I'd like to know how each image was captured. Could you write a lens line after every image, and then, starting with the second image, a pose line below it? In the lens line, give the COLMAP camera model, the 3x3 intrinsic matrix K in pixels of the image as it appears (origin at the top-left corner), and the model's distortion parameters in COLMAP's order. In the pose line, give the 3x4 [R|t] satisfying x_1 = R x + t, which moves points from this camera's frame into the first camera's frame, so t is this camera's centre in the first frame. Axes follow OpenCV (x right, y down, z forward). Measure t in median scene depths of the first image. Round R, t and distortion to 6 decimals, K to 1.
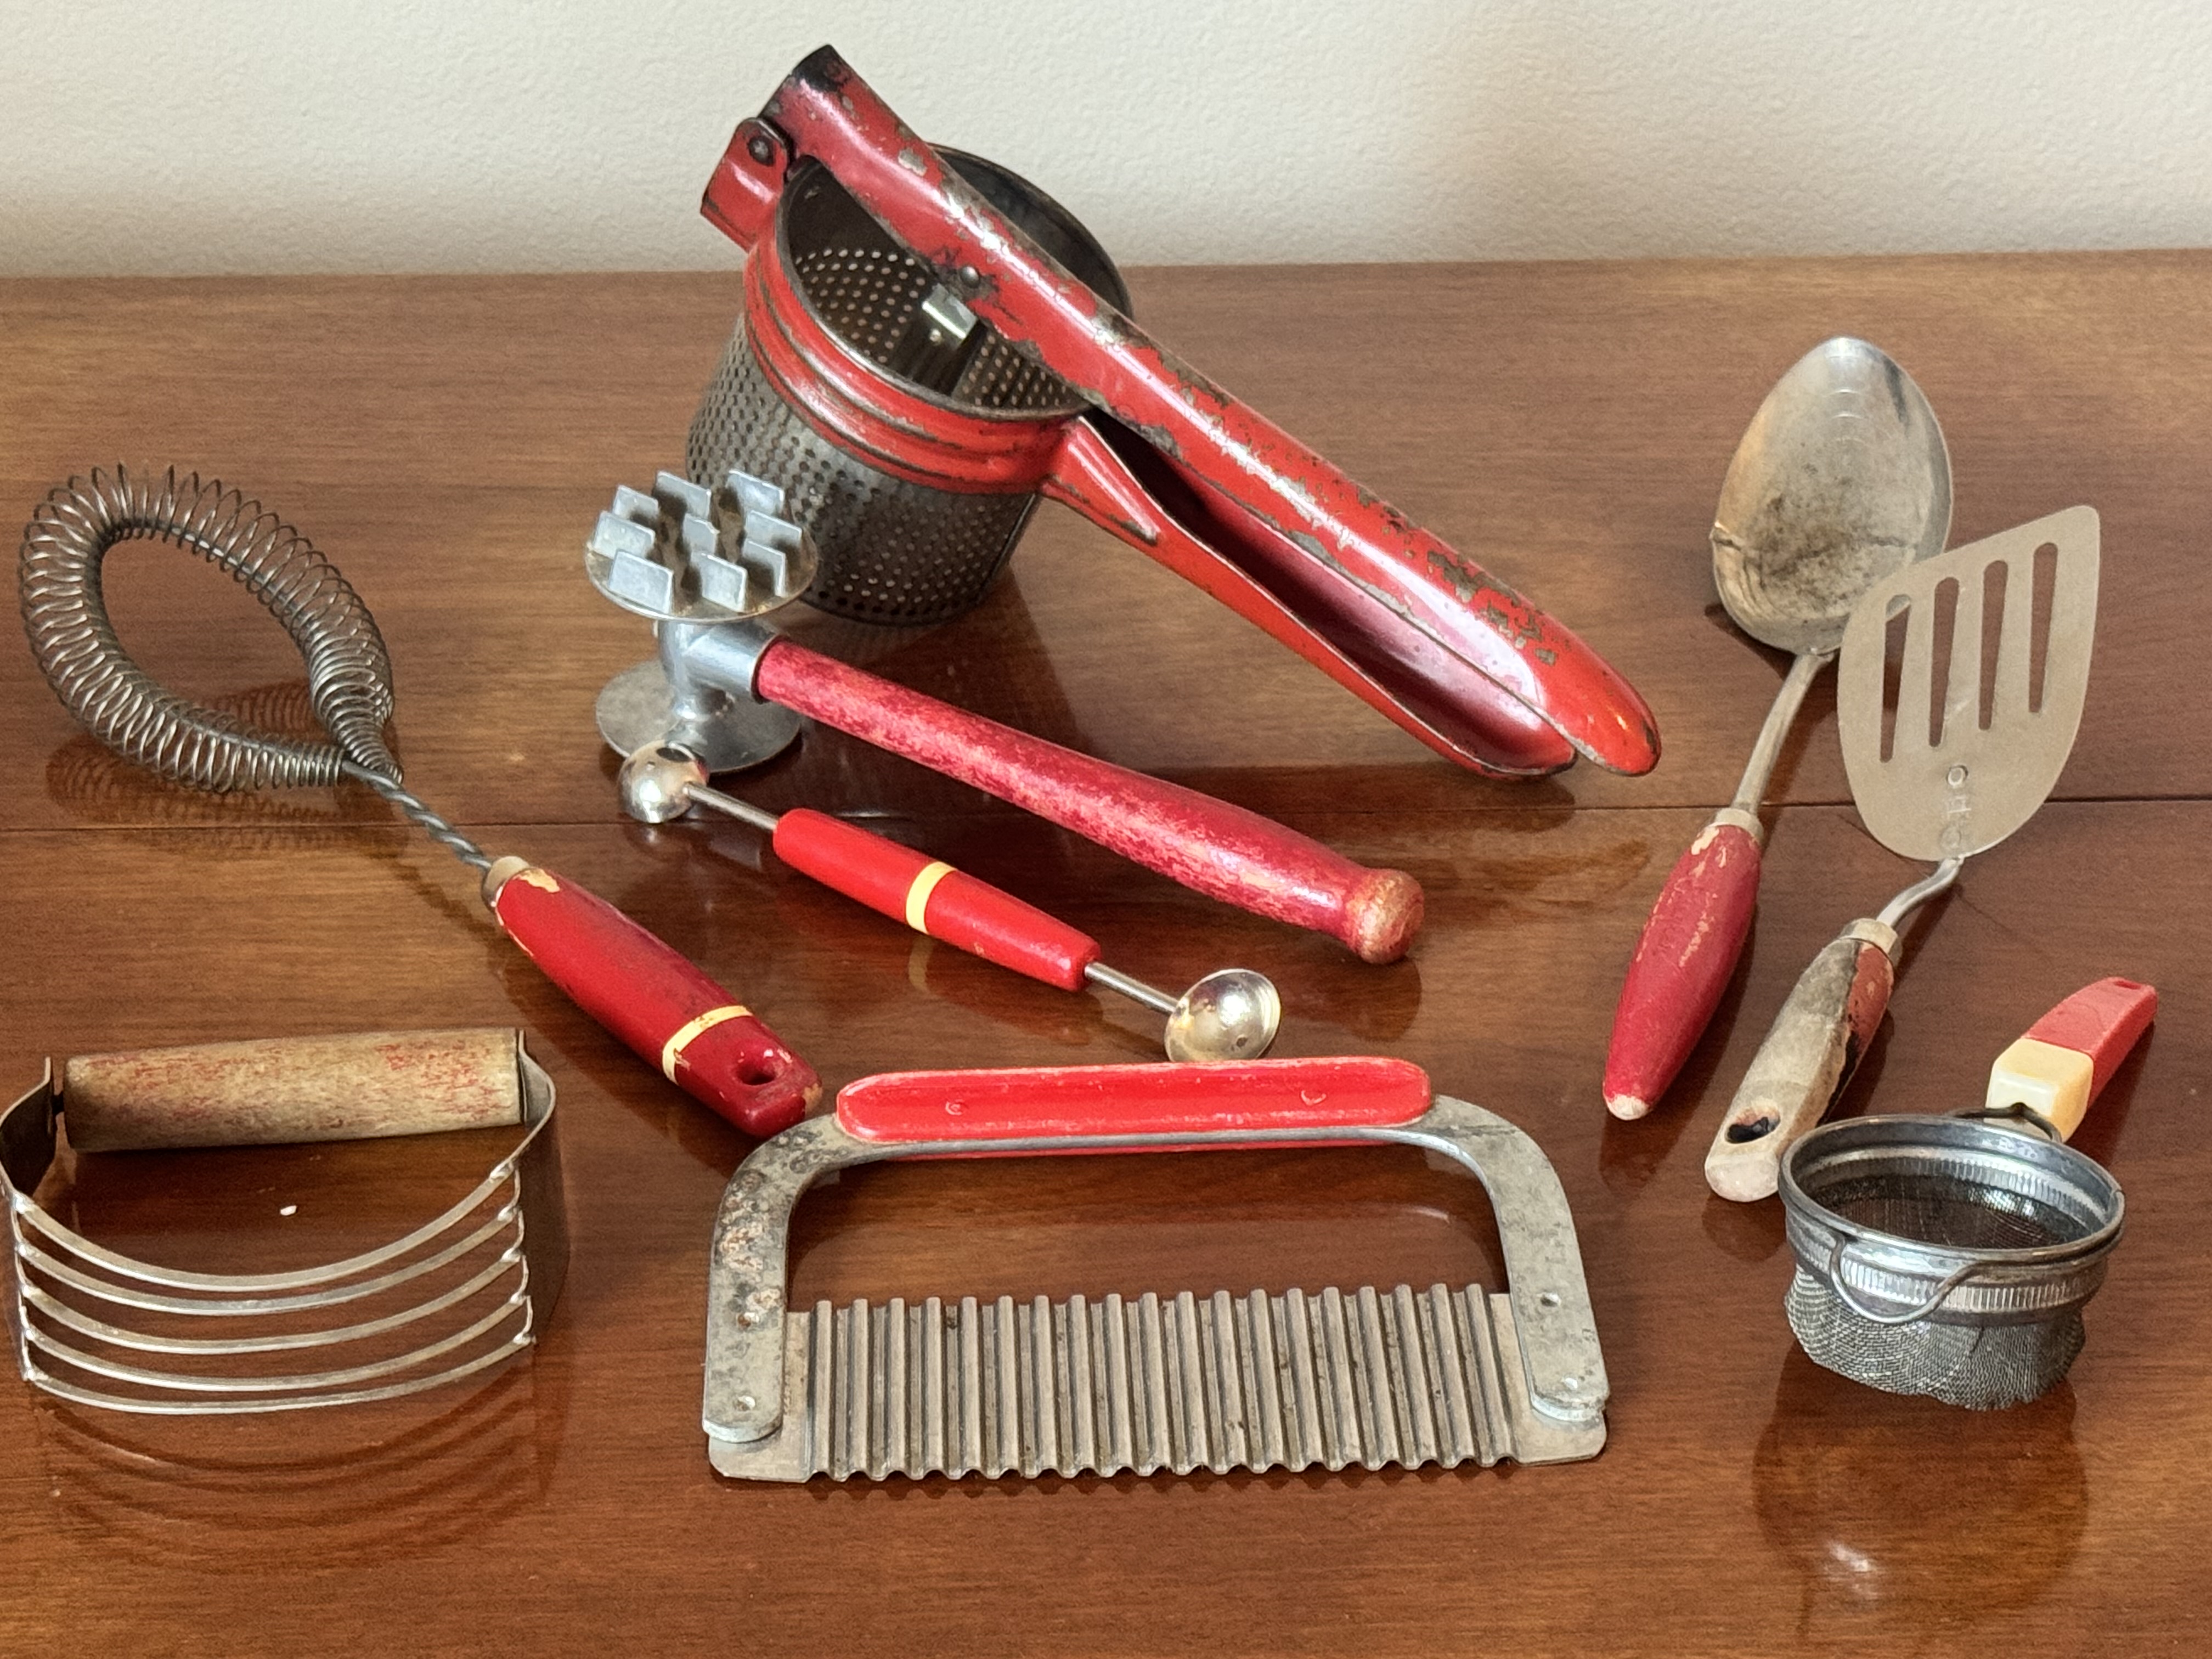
lens RADIAL K [[4762.7, 0, 1114.3], [0, 4762.7, 831.1], [0, 0, 1]] dist [0.162985, 0.000000]
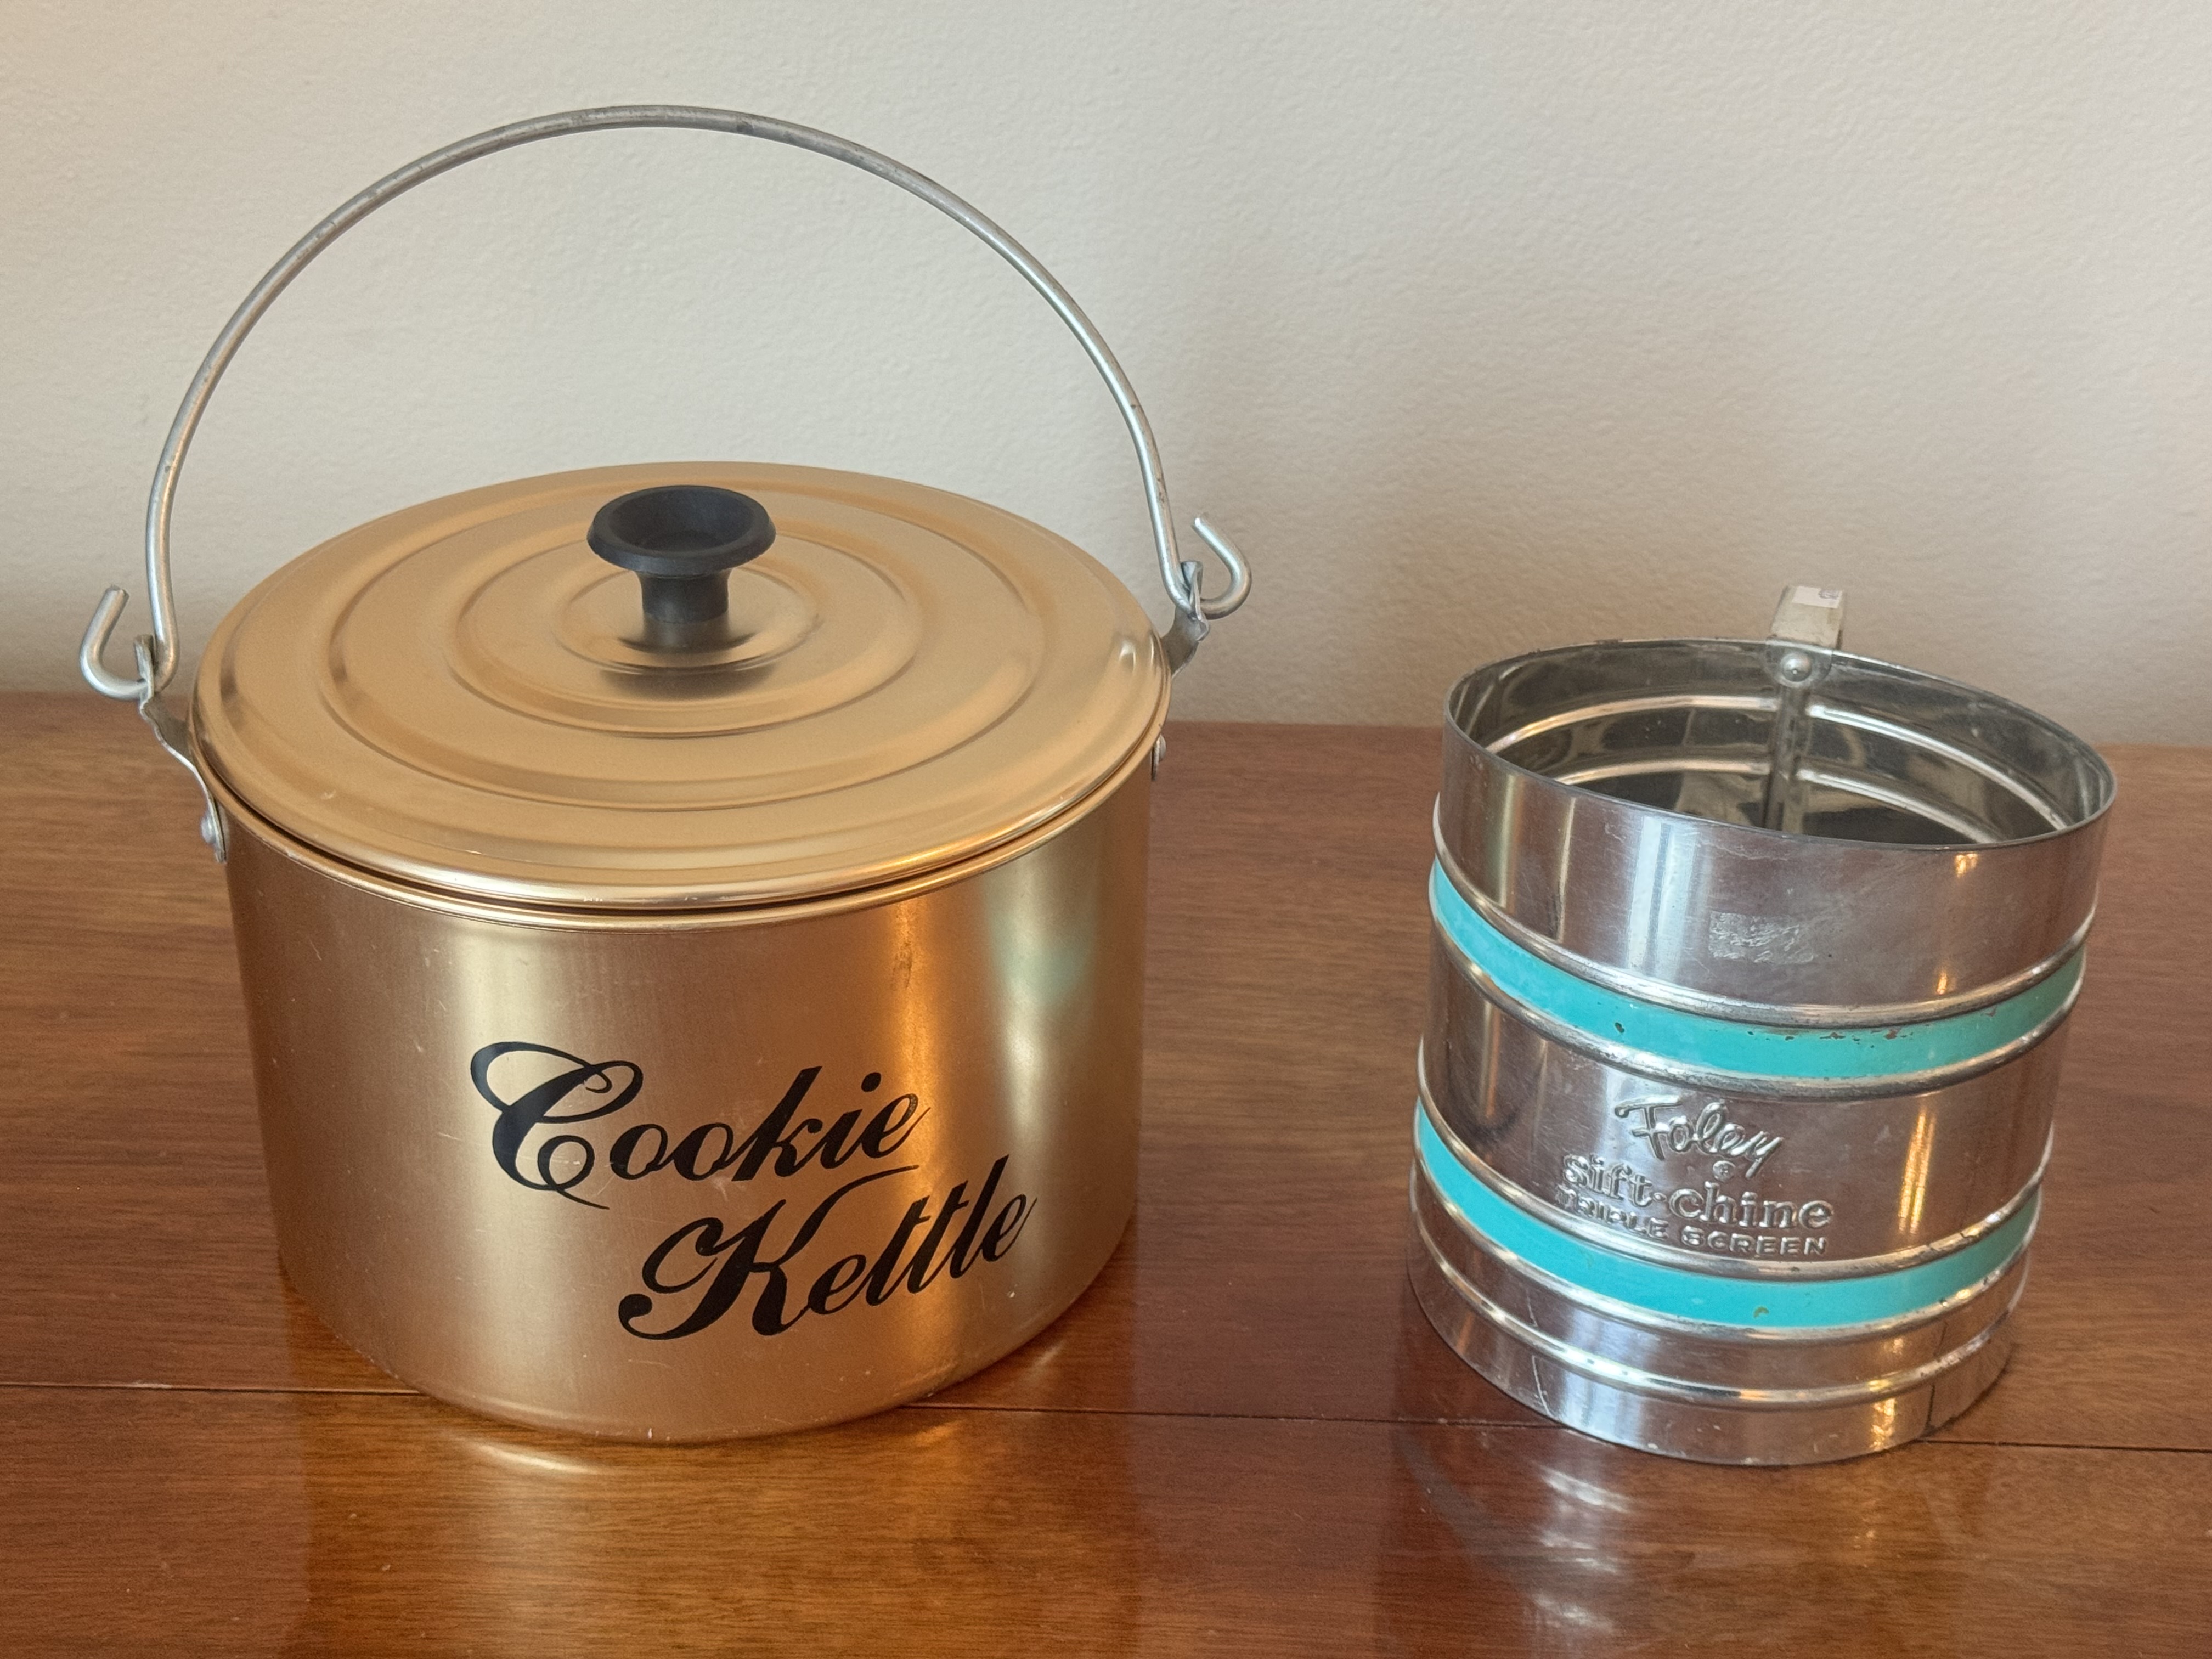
lens RADIAL K [[3268.8, 0, 1104.7], [0, 3268.8, 833.1], [0, 0, 1]] dist [0.114019, 0.000000]
pose [[0.998757, 0.040415, -0.029170, -0.053188], [-0.041448, 0.998501, -0.035743, -0.074574], [0.027681, 0.036907, 0.998935, 0.353874]]
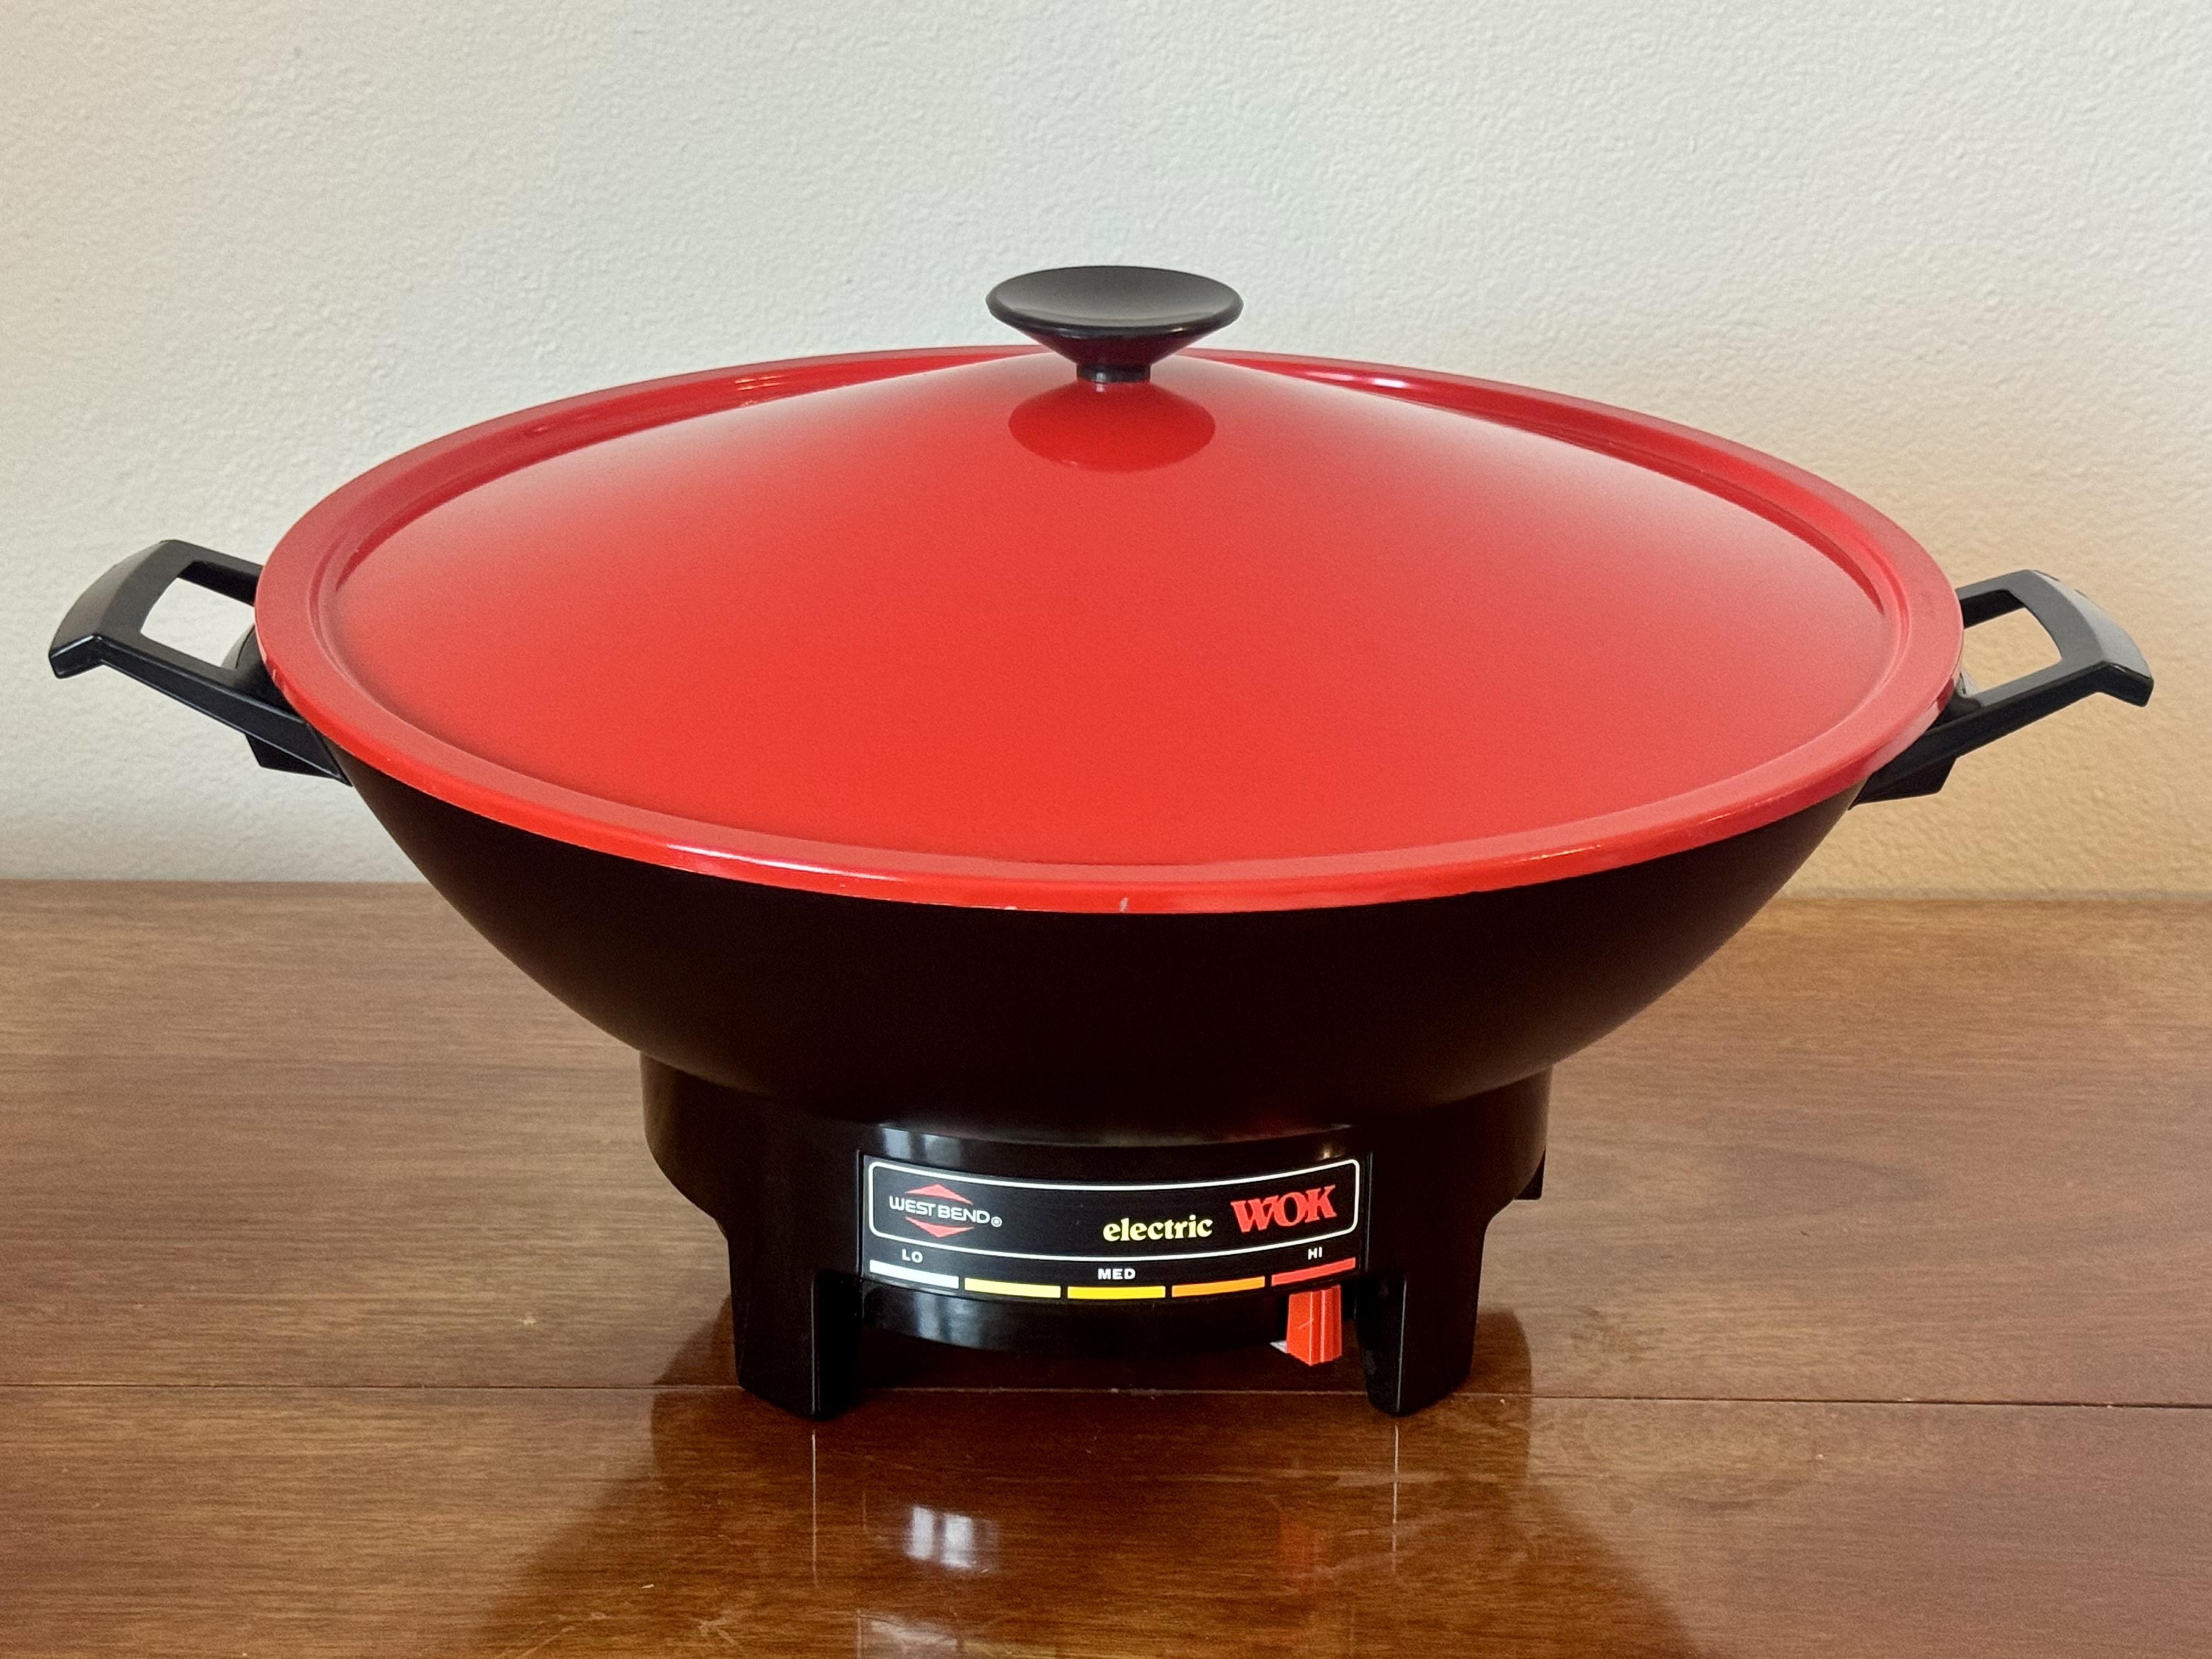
lens RADIAL K [[3904.9, 0, 1097.9], [0, 3904.9, 833.6], [0, 0, 1]] dist [0.143321, 0.000000]
pose [[0.999721, 0.022273, -0.007890, -0.011035], [-0.023432, 0.977532, -0.209483, 0.042855], [0.003047, 0.209609, 0.977780, 0.220474]]
